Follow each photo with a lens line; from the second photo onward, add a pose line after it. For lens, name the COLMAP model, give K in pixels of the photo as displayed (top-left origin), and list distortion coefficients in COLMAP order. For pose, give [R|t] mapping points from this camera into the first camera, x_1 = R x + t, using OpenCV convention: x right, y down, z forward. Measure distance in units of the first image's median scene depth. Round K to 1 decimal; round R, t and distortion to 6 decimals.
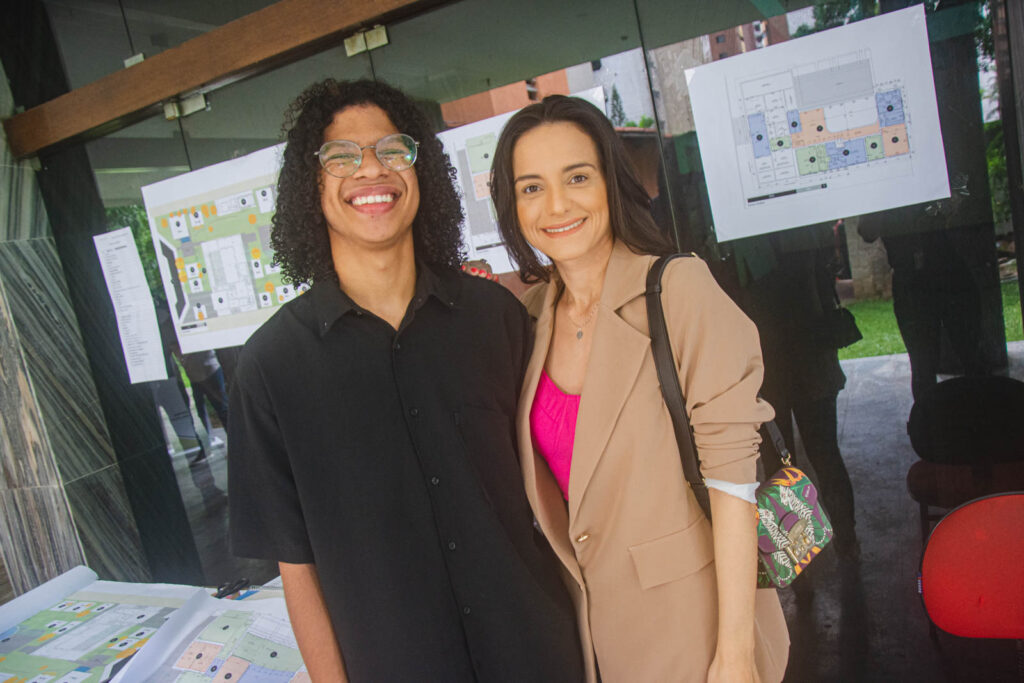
lens RADIAL K [[803.4, 0, 531.0], [0, 803.4, 364.0], [0, 0, 1]] dist [-0.161256, 0.136901]
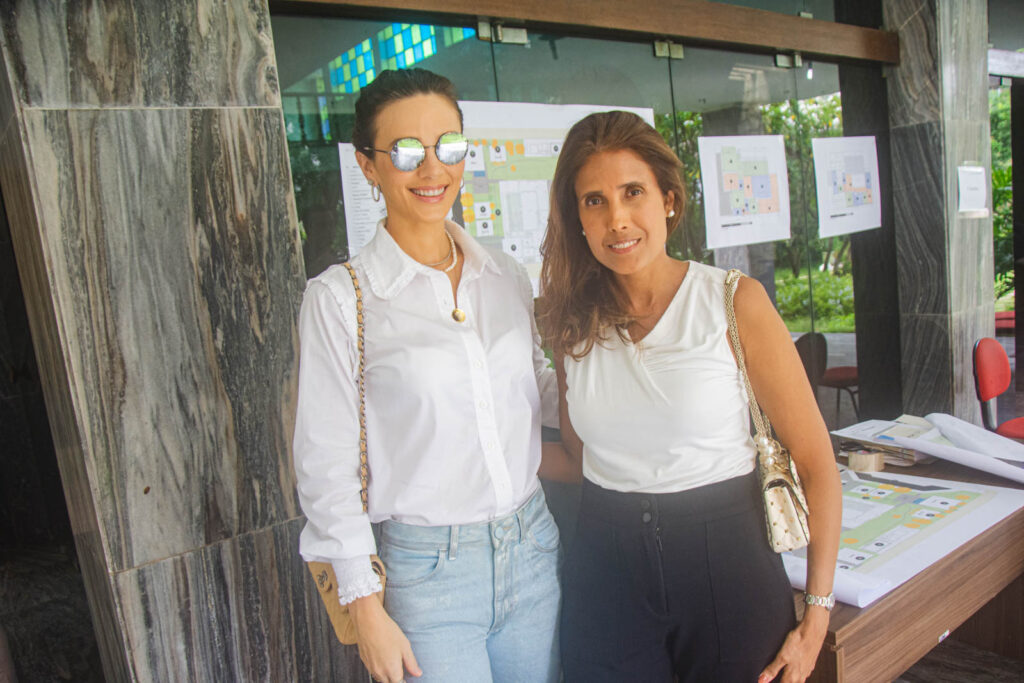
lens RADIAL K [[803.4, 0, 531.0], [0, 803.4, 364.0], [0, 0, 1]] dist [-0.161256, 0.136901]
pose [[0.489663, 0.013079, 0.871814, -1.189798], [0.155747, 0.982494, -0.102216, 0.146071], [-0.857889, 0.185834, 0.479054, 0.578903]]
